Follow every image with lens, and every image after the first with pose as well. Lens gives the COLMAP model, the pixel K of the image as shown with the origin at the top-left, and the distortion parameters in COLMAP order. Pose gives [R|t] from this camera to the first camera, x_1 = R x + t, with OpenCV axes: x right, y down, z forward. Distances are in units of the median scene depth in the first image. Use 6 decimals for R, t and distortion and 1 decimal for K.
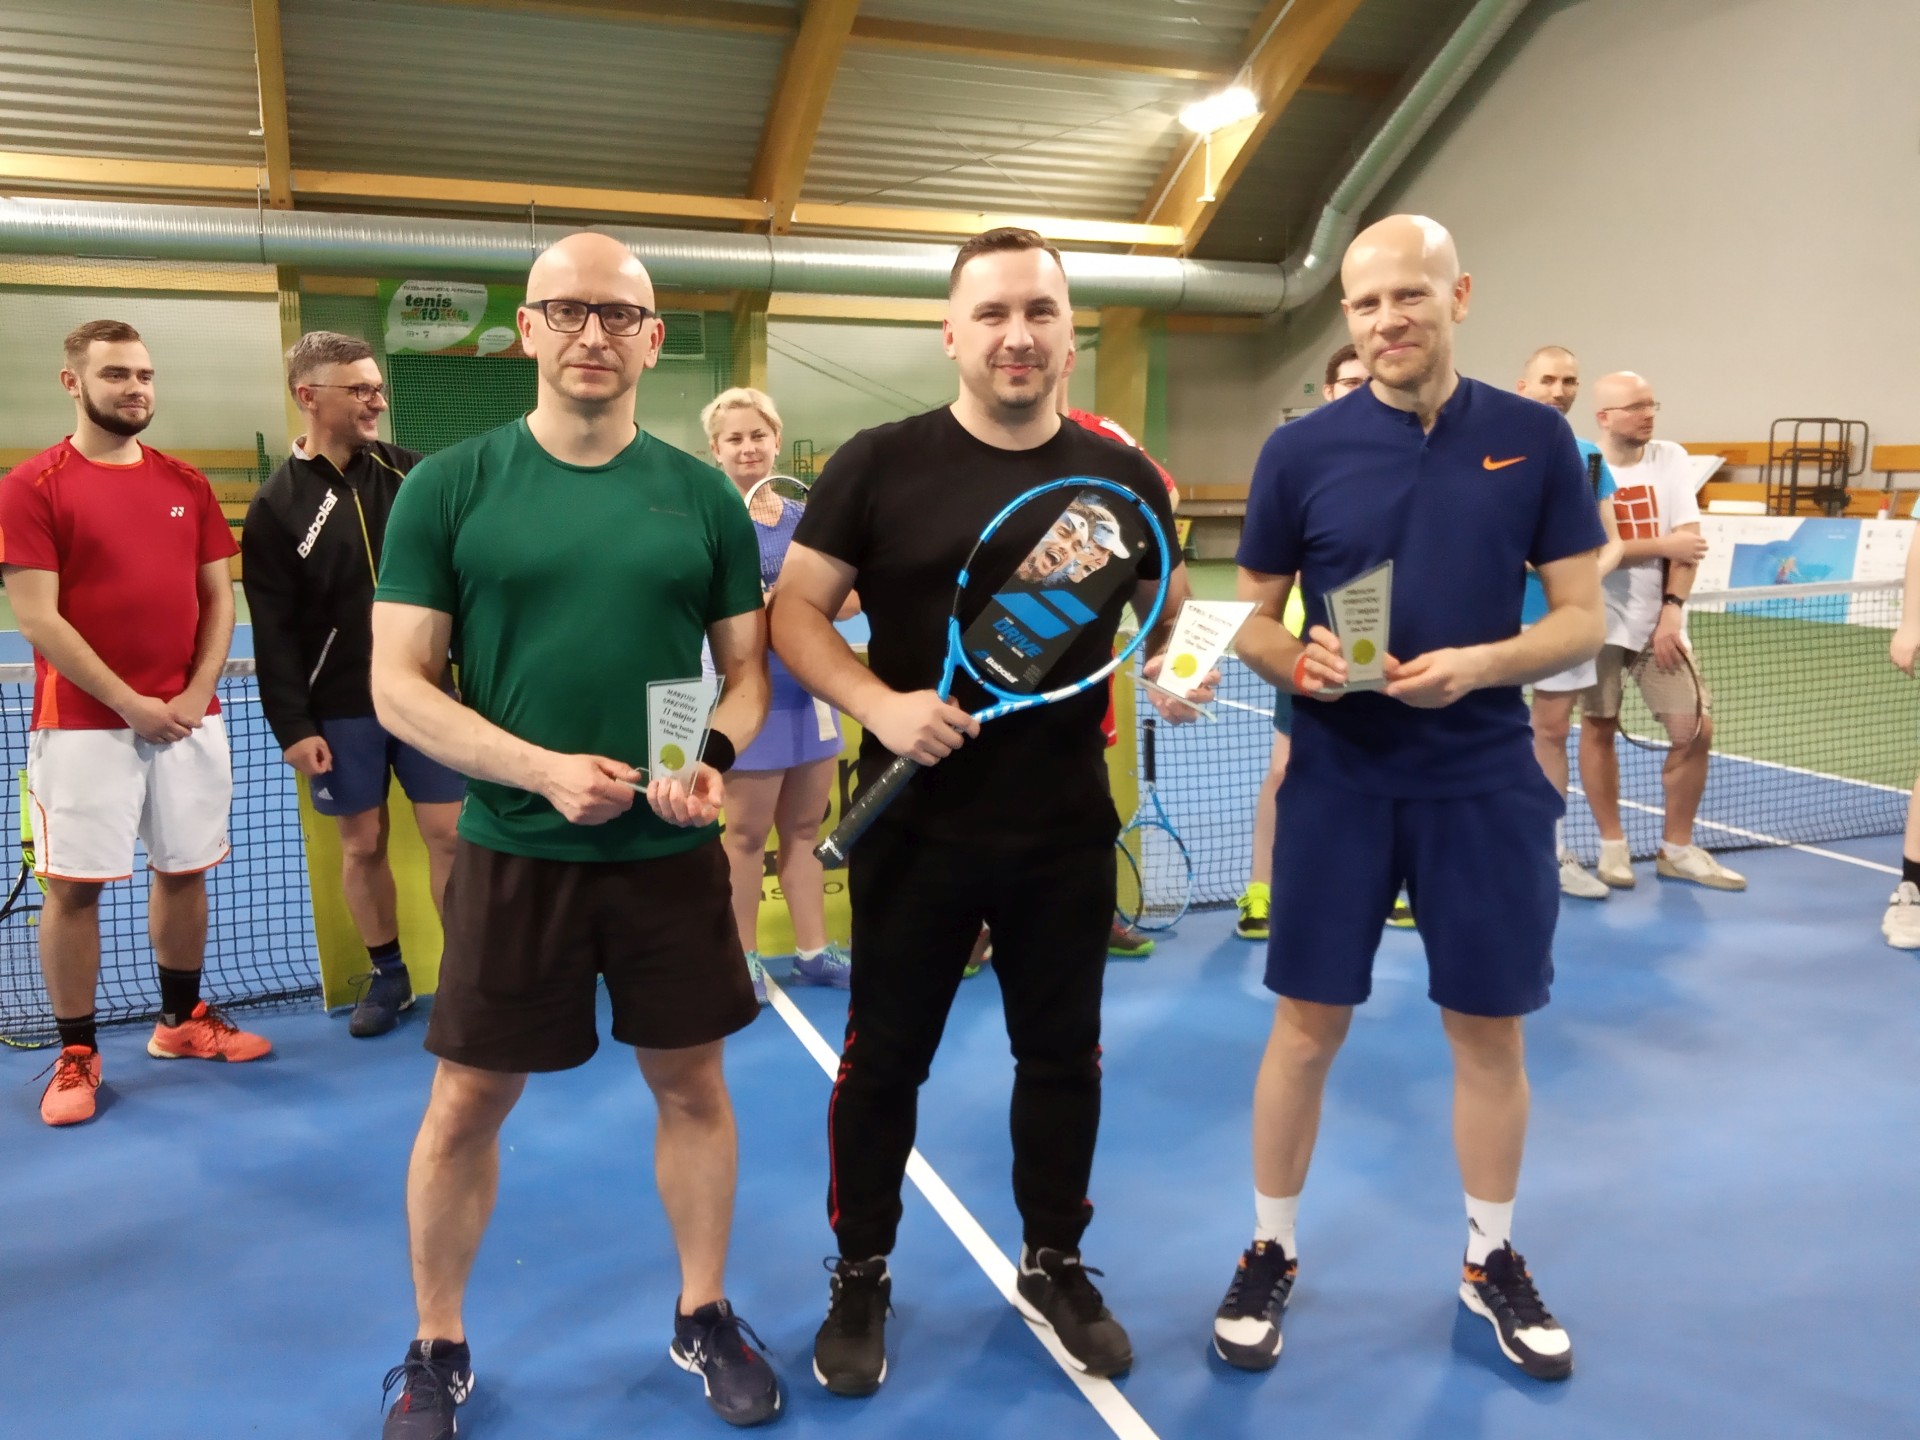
lens RADIAL K [[1556.1, 0, 960.0], [0, 1556.1, 720.0], [0, 0, 1]] dist [0.028510, -0.057174]
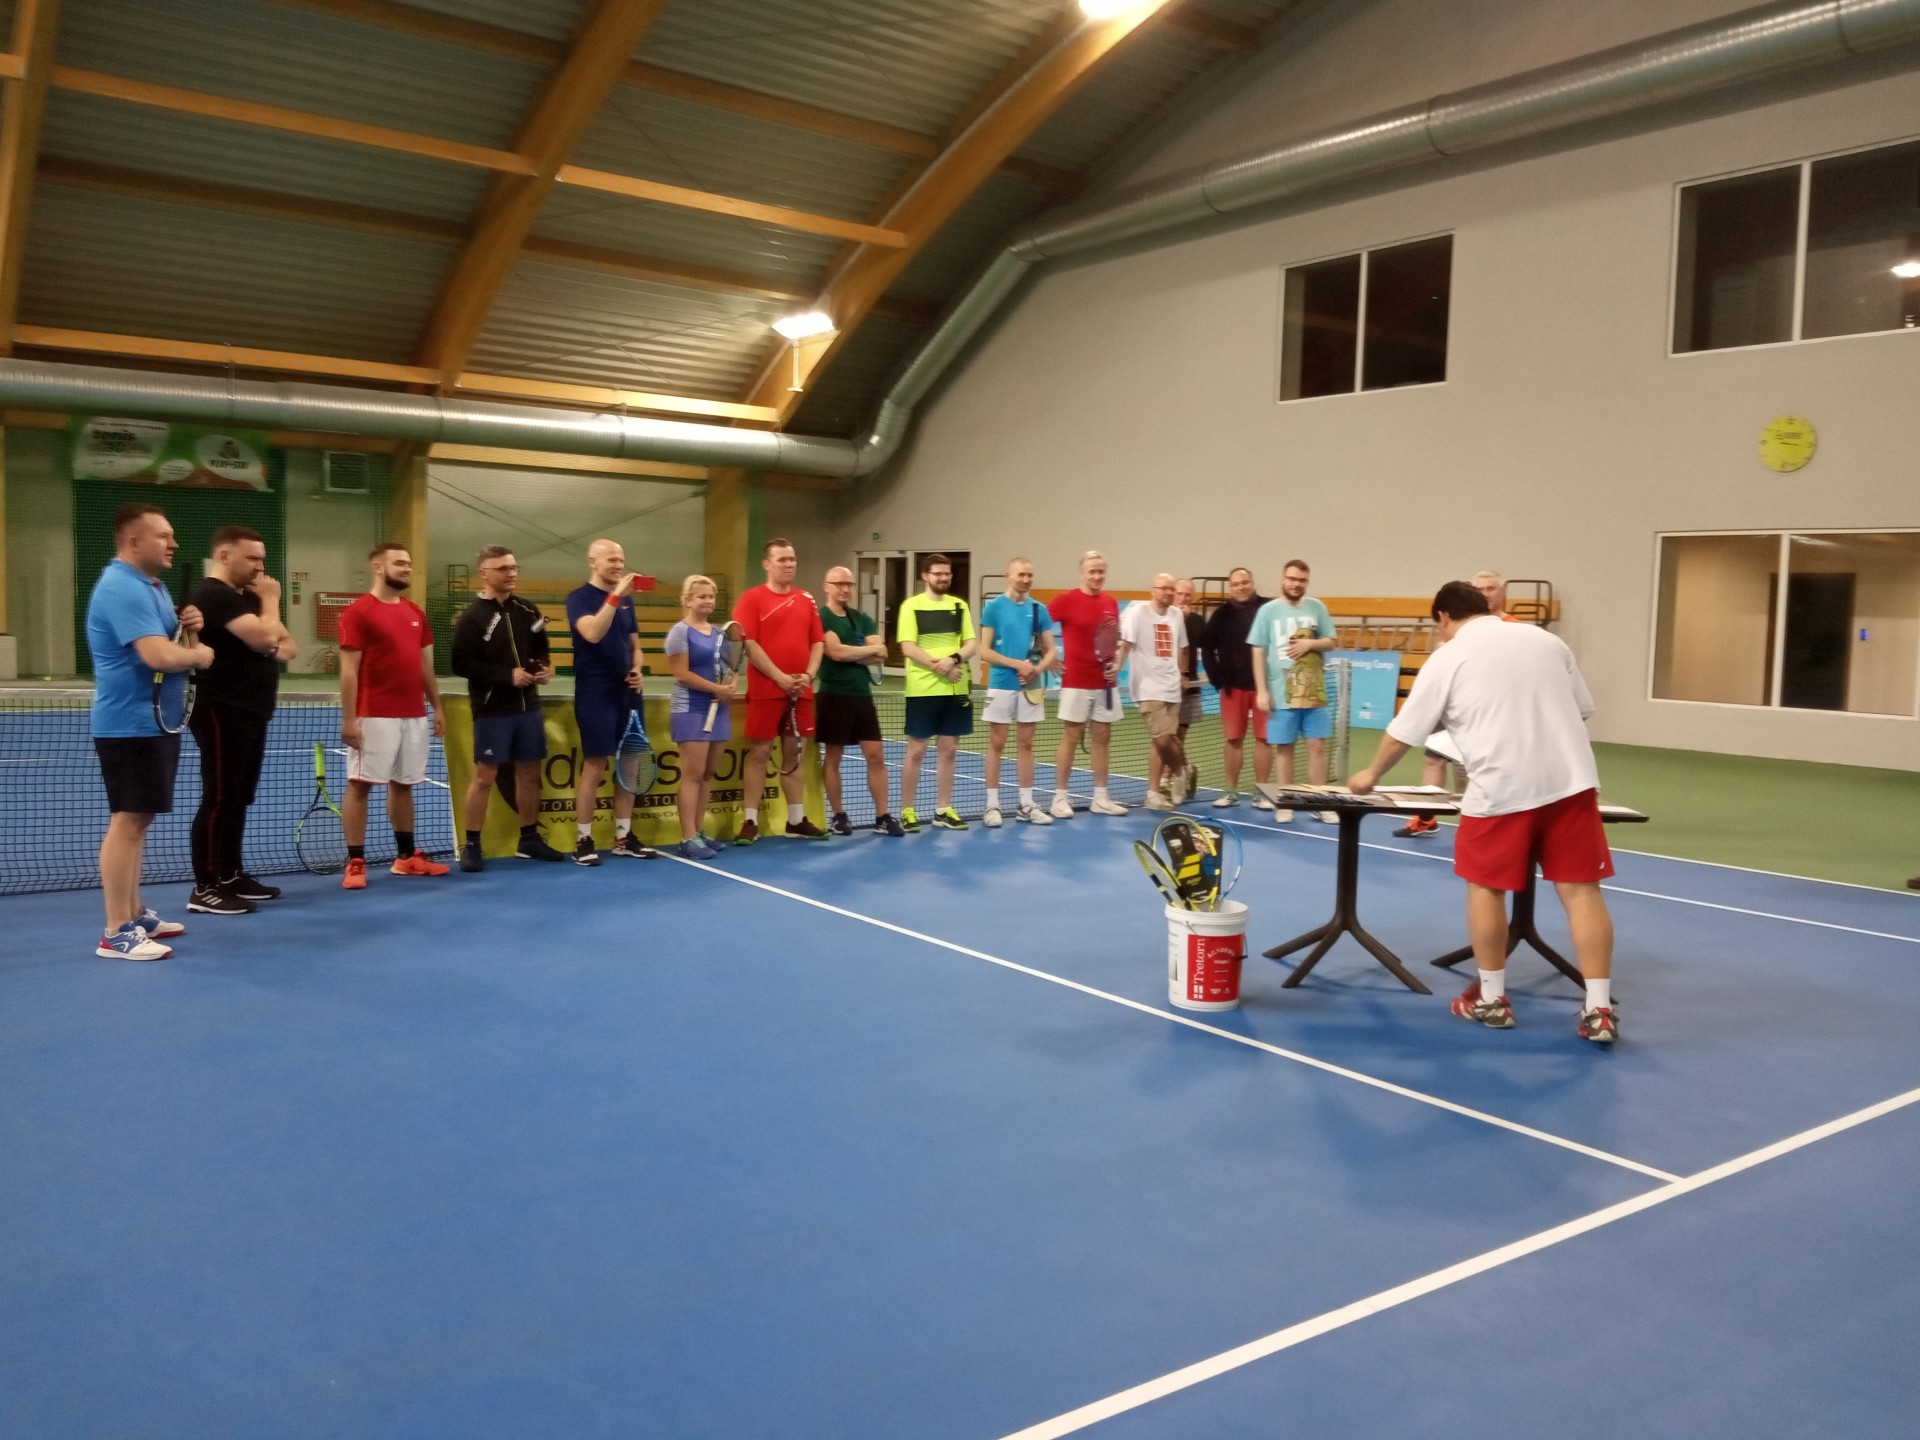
lens RADIAL K [[1585.7, 0, 959.5], [0, 1585.7, 672.9], [0, 0, 1]] dist [-0.004430, -0.001300]
pose [[0.961124, 0.008488, 0.275986, -0.069830], [0.020773, 0.994472, -0.102927, 0.035334], [-0.275334, 0.104659, 0.955635, -0.257667]]
